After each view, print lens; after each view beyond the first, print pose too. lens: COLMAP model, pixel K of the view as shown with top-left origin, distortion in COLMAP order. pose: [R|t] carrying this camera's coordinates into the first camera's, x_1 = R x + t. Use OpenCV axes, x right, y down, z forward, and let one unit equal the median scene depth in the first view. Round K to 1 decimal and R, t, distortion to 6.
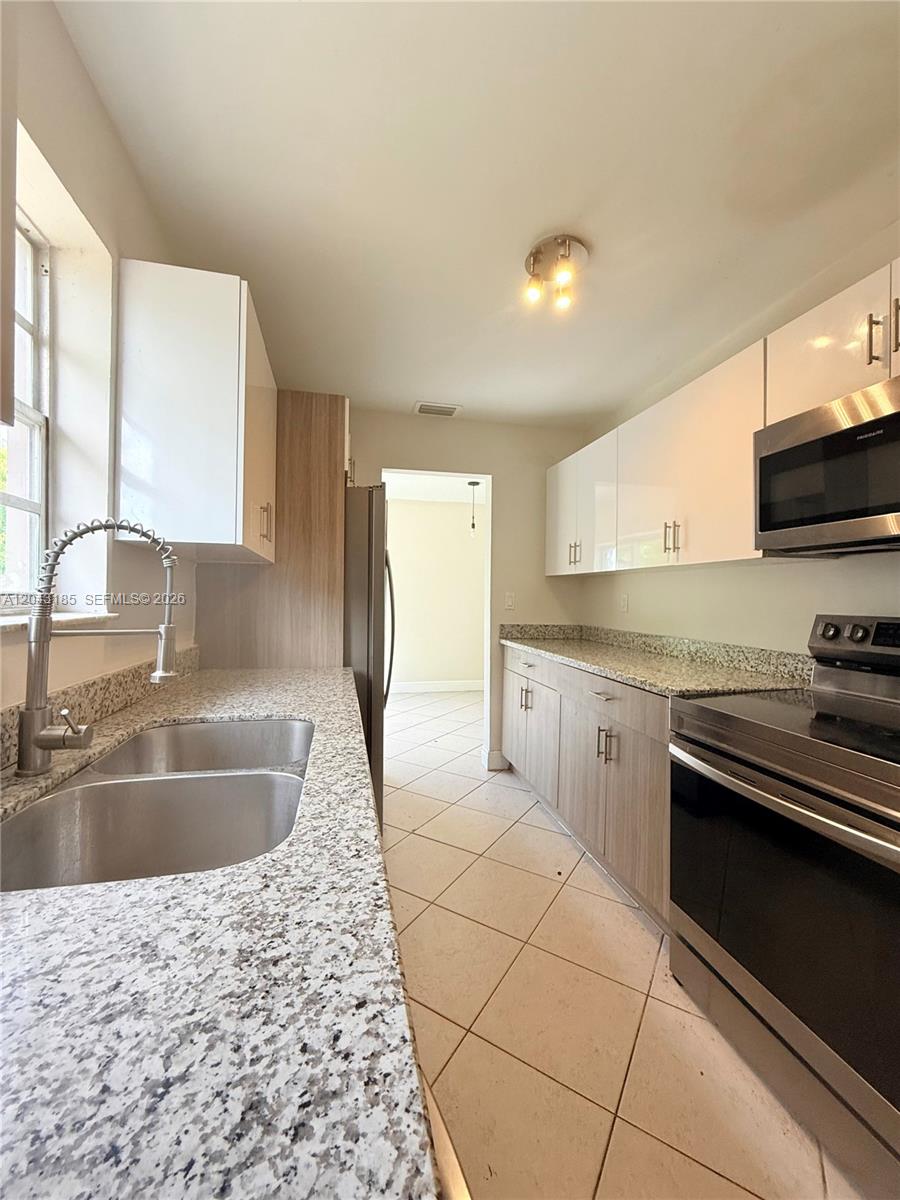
lens RADIAL K [[478.6, 0, 450.3], [0, 478.6, 598.1], [0, 0, 1]] dist [-0.006134, 0.000791]
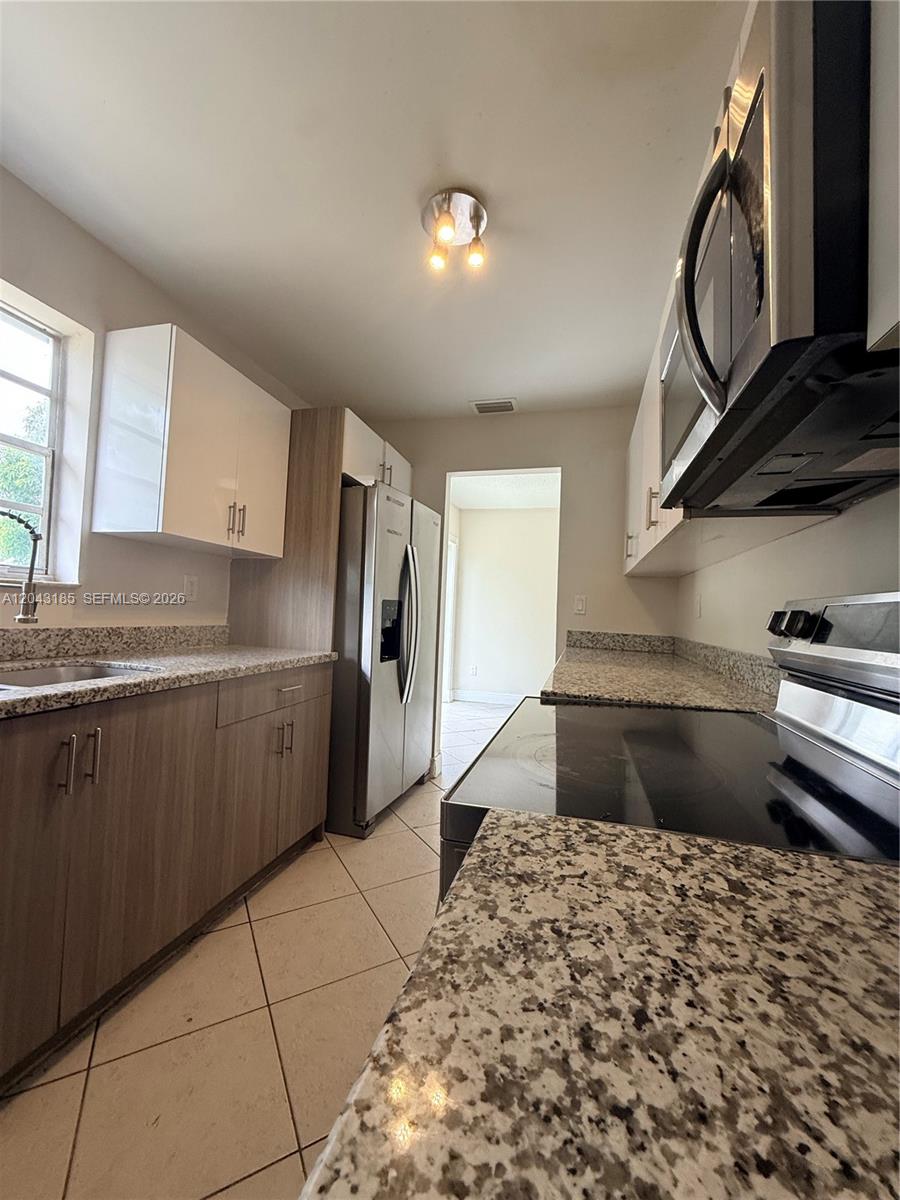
lens RADIAL K [[478.6, 0, 451.6], [0, 478.6, 597.0], [0, 0, 1]] dist [-0.006134, 0.000791]
pose [[0.883730, 0.008326, -0.467924, 0.524960], [-0.029815, 0.998812, -0.038535, 0.053285], [0.467047, 0.048006, 0.882928, 0.165401]]
